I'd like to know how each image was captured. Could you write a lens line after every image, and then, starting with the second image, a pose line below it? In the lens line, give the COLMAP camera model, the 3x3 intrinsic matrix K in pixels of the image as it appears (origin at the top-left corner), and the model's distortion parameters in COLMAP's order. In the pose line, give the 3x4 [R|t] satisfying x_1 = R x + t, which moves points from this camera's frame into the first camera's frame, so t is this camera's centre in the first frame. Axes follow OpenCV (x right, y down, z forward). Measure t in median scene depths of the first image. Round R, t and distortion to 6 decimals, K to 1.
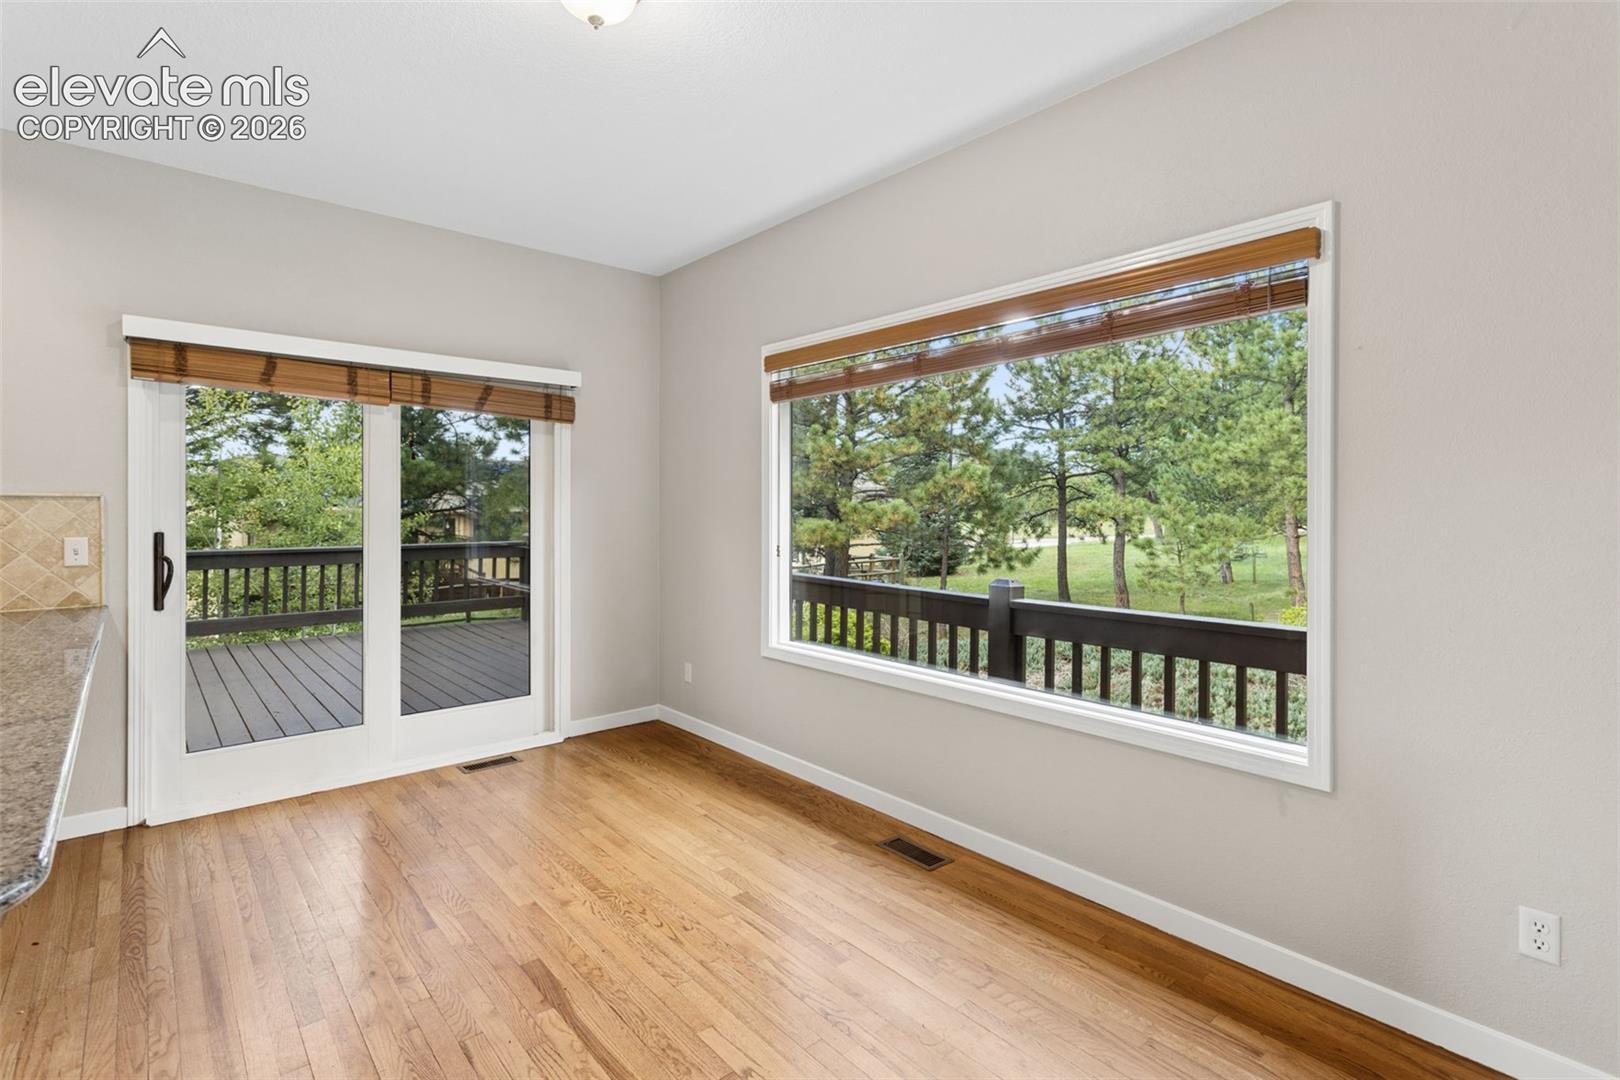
lens RADIAL K [[773.0, 0, 811.9], [0, 773.0, 513.2], [0, 0, 1]] dist [0.012663, 0.000019]
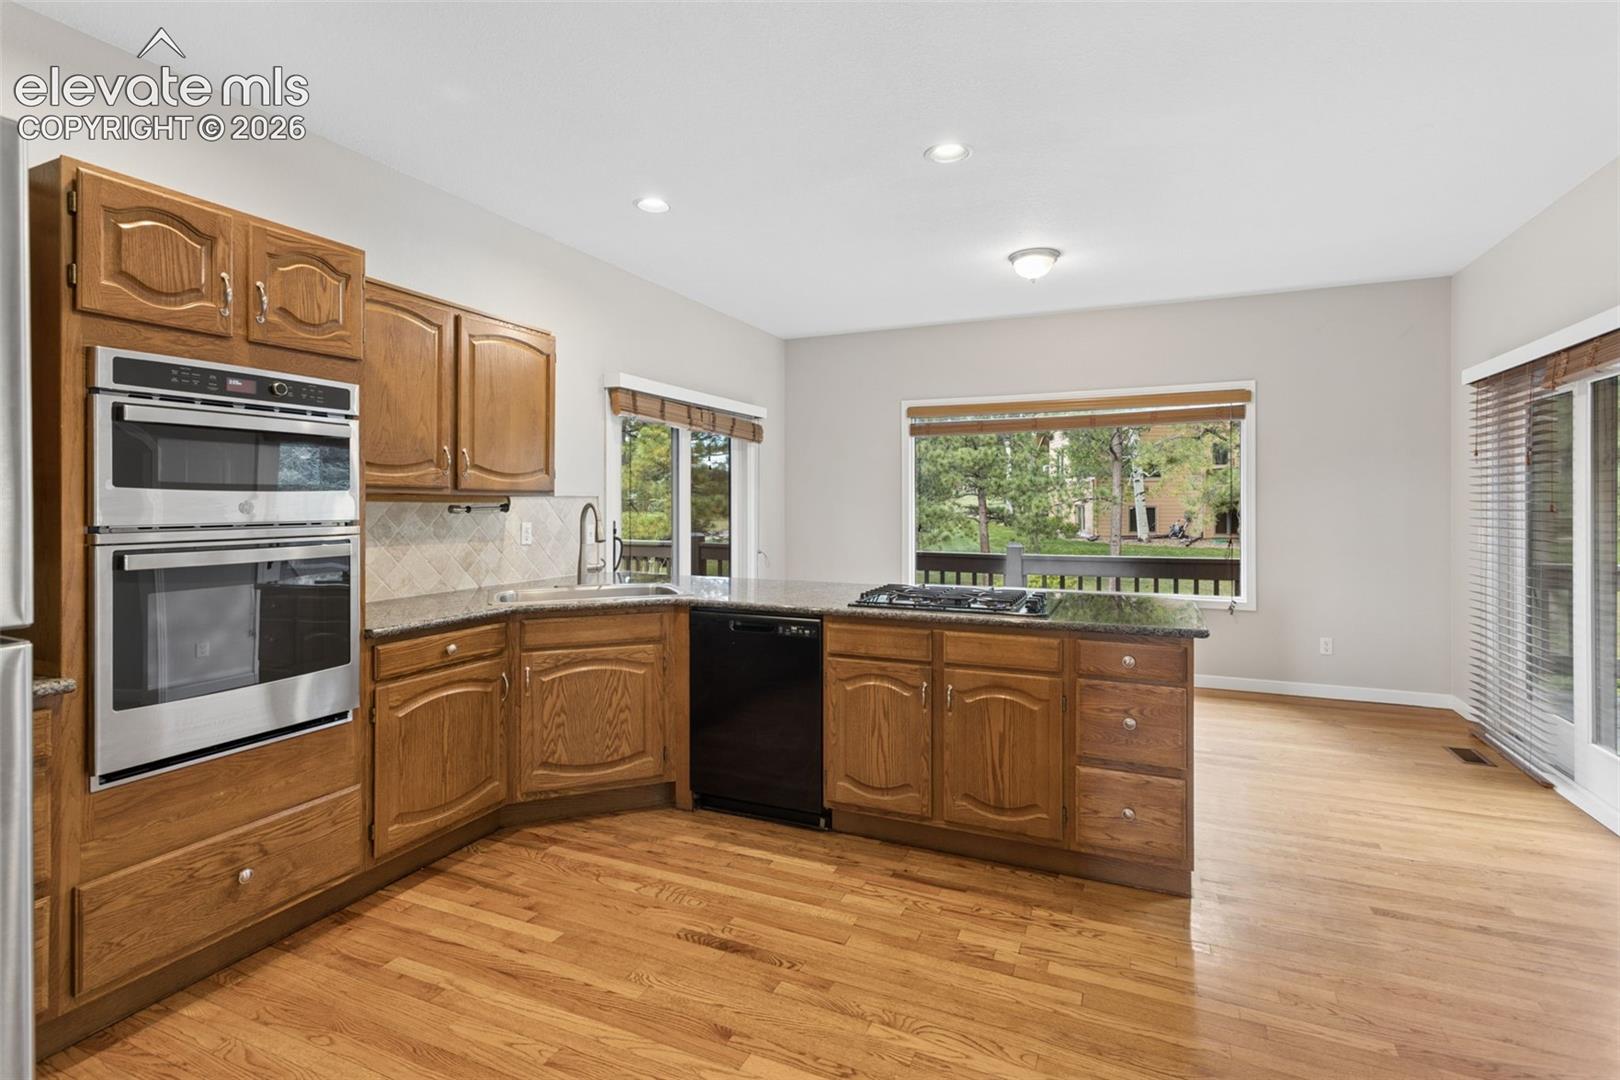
lens RADIAL K [[776.8, 0, 807.4], [0, 776.8, 499.4], [0, 0, 1]] dist [0.003071, 0.000060]
pose [[0.907661, -0.004498, 0.419679, -1.130159], [0.008820, 0.999926, -0.008357, 0.000157], [-0.419610, 0.011287, 0.907634, -0.455296]]
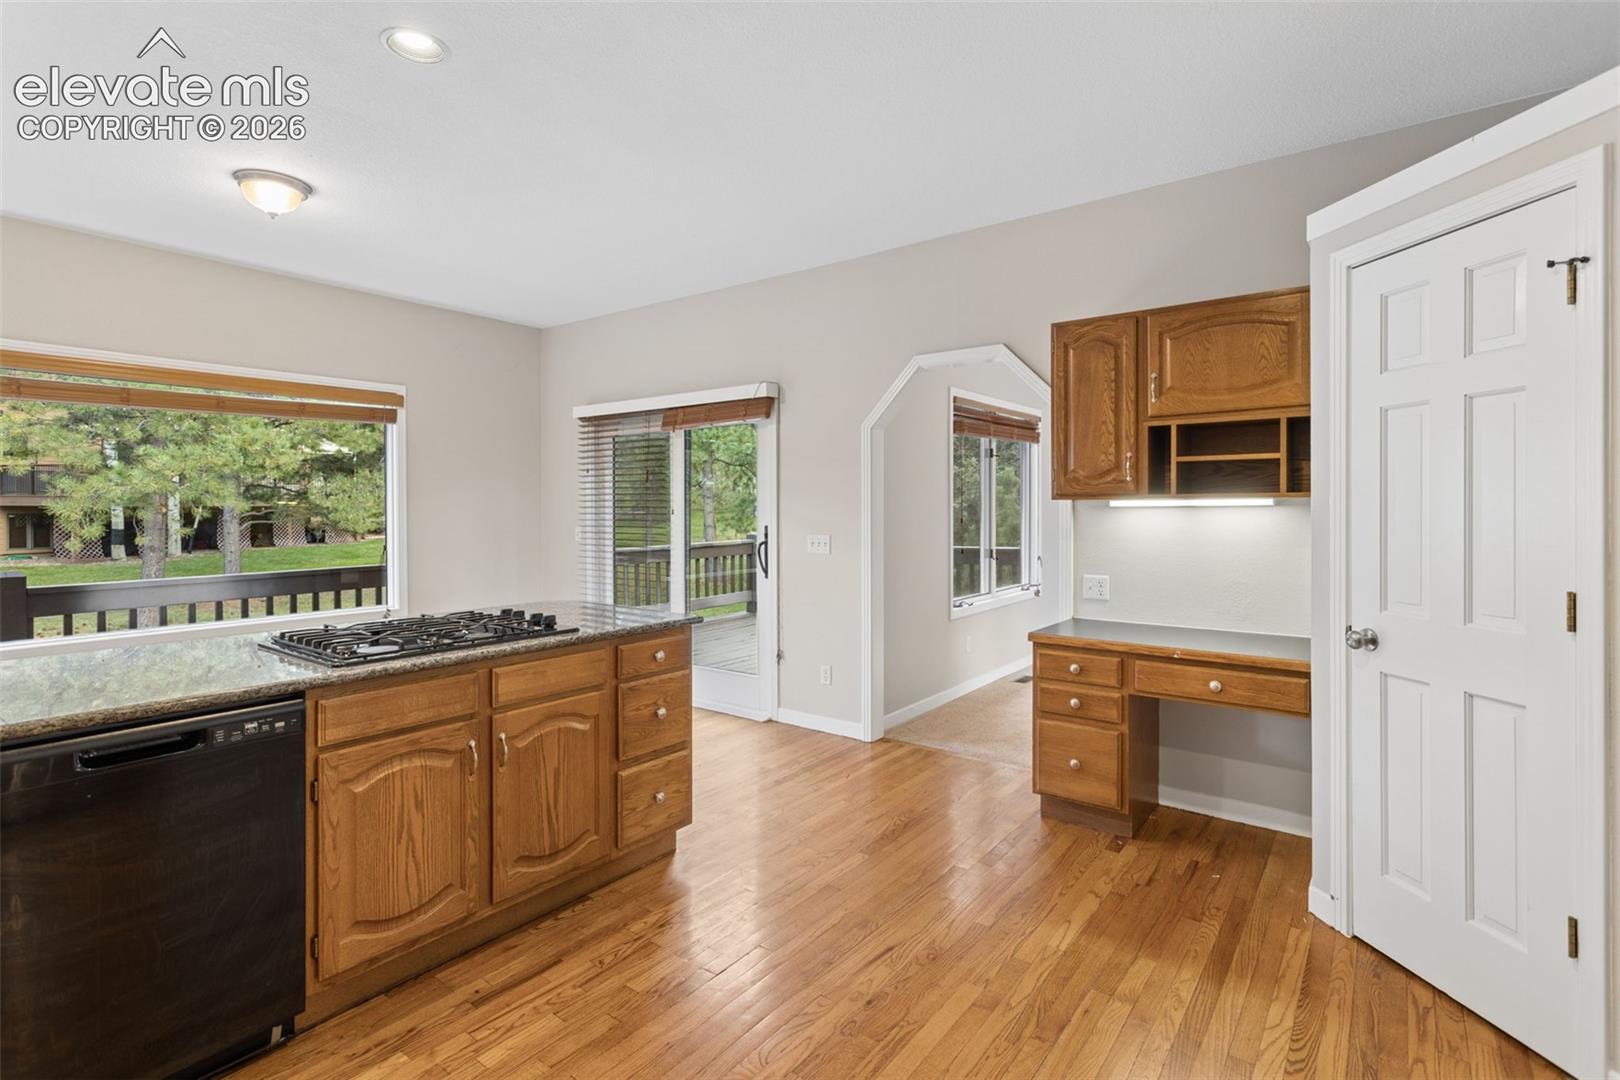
lens RADIAL K [[773.0, 0, 811.9], [0, 773.0, 513.2], [0, 0, 1]] dist [0.012663, 0.000019]
pose [[-0.203222, -0.013134, 0.979045, -1.366013], [0.007436, 0.999860, 0.014957, -0.006410], [-0.979104, 0.010320, -0.203096, 0.135394]]
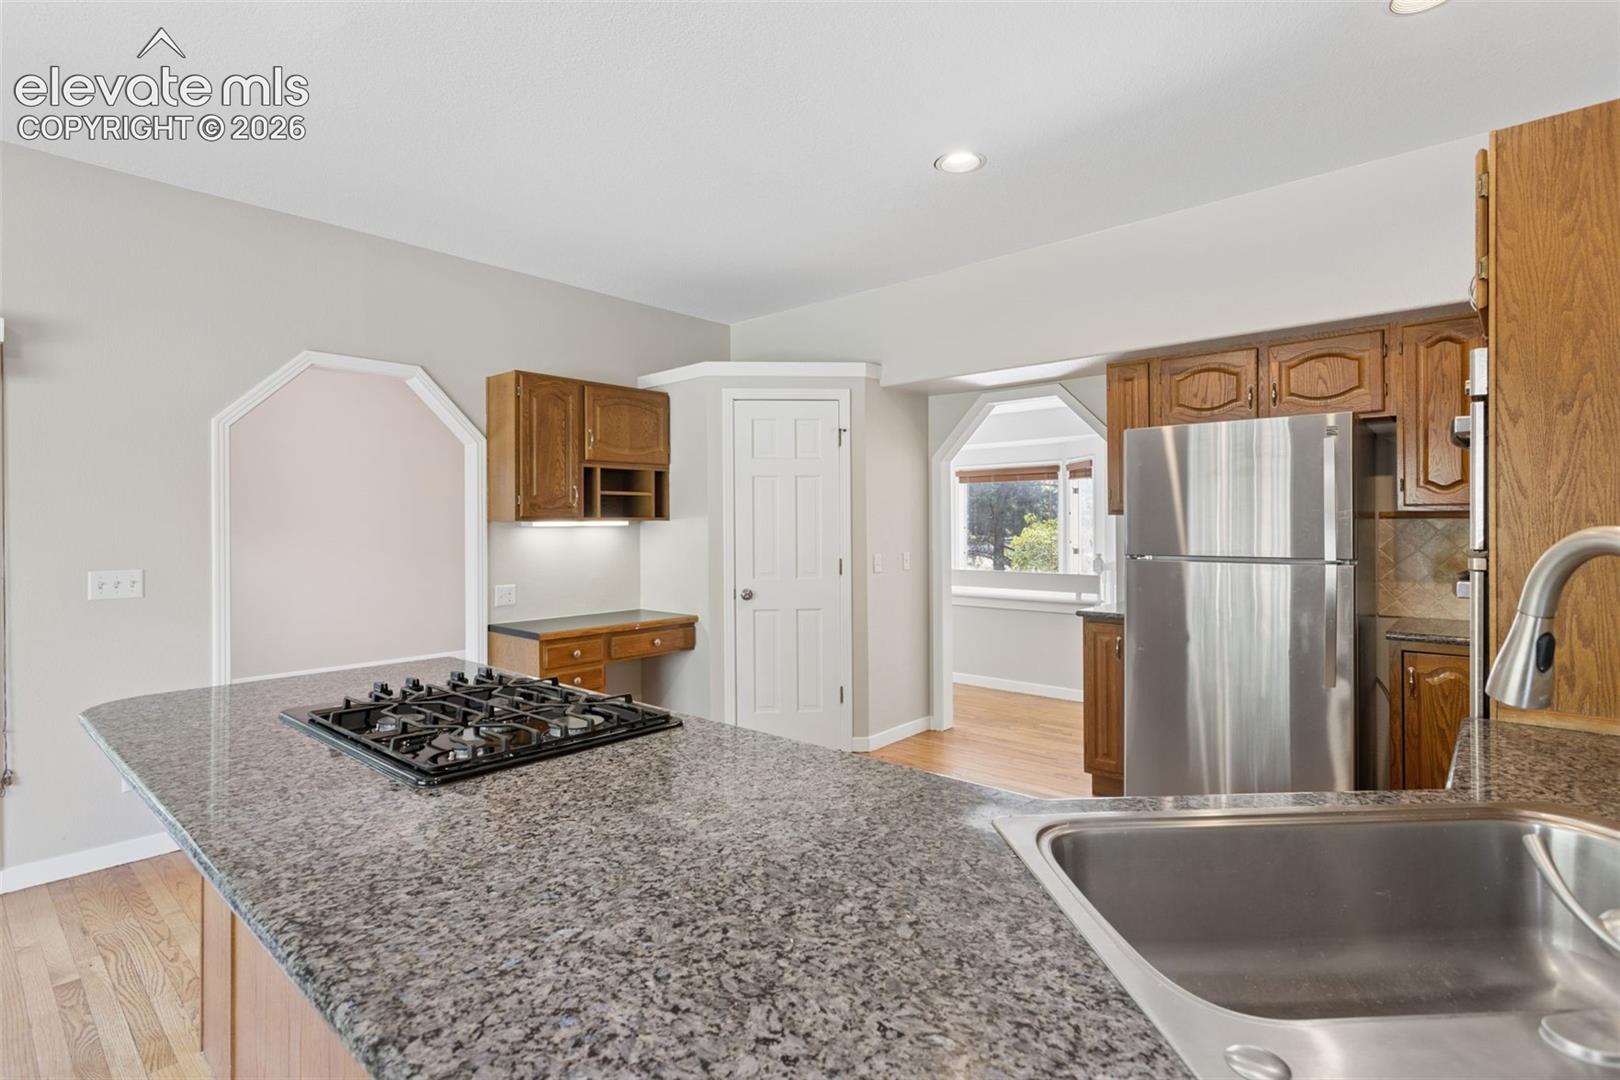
lens RADIAL K [[784.5, 0, 814.8], [0, 784.5, 525.7], [0, 0, 1]] dist [0.003649, -0.000056]
pose [[-0.991740, -0.000779, -0.128266, -0.710409], [-0.001710, 0.999973, 0.007154, -0.008645], [0.128257, 0.007315, -0.991714, 0.891061]]
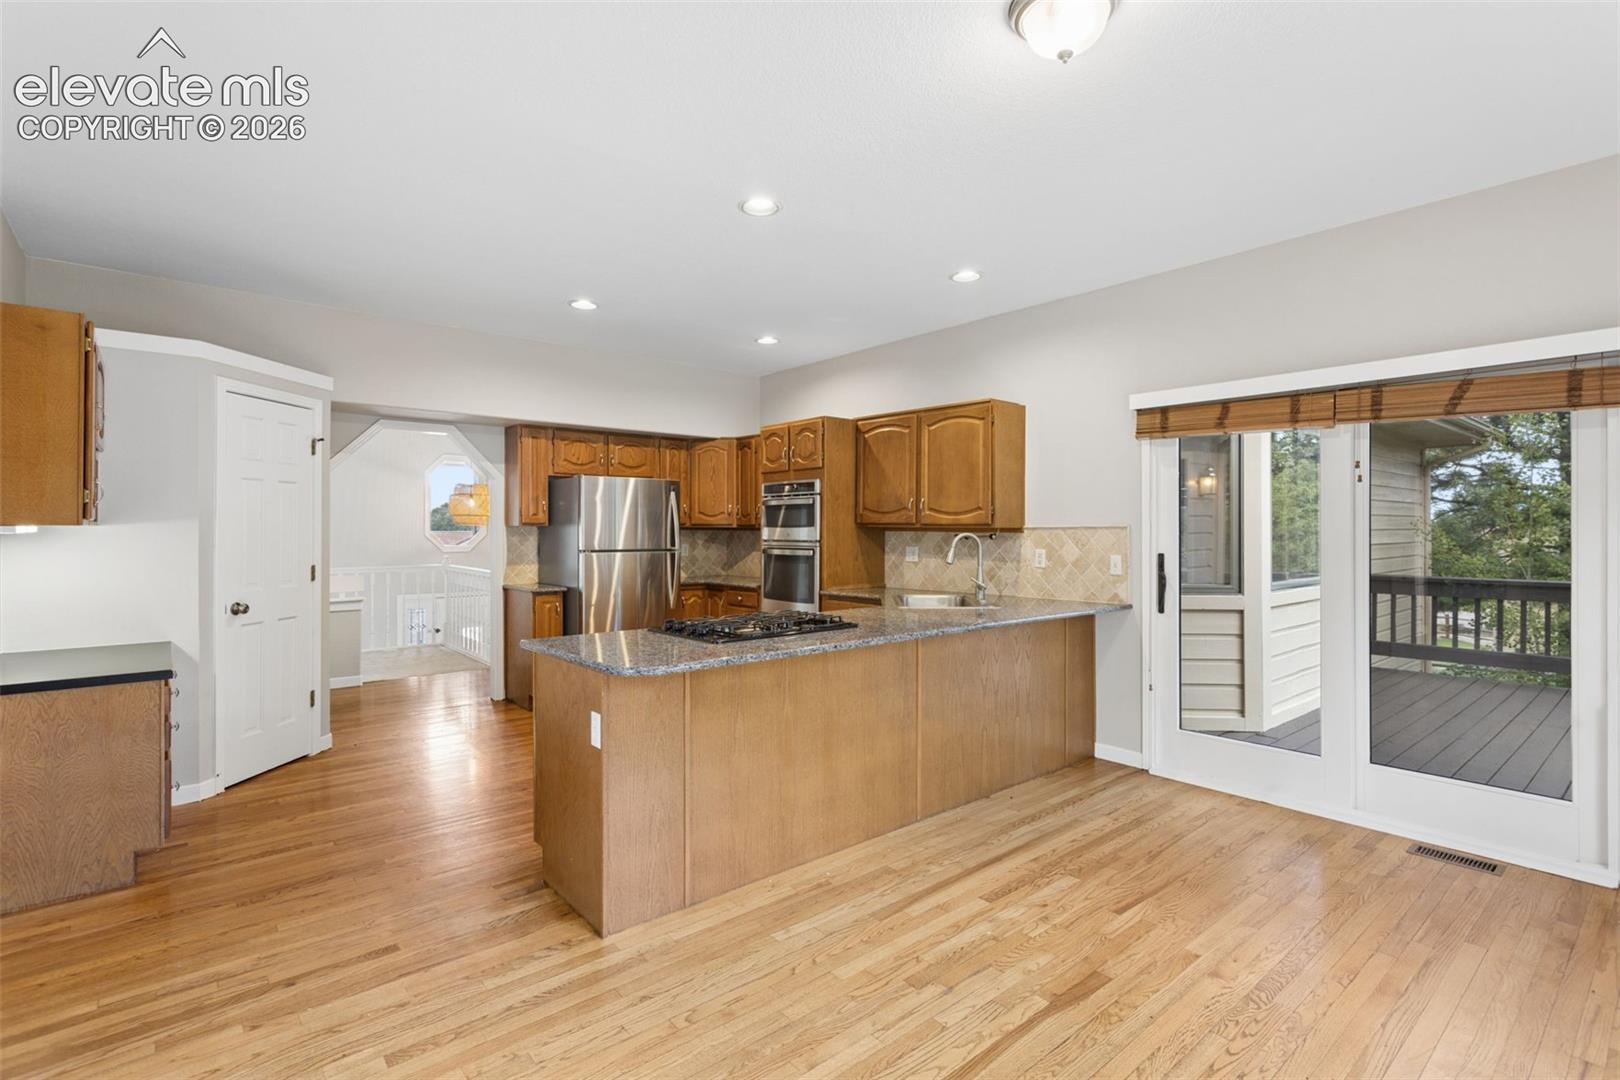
lens RADIAL K [[766.7, 0, 815.0], [0, 766.7, 528.0], [0, 0, 1]] dist [0.000692, 0.000079]
pose [[-0.011836, -0.007599, -0.999901, 0.467370], [-0.007916, 0.999941, -0.007505, -0.003616], [0.999899, 0.007826, -0.011895, 0.439181]]
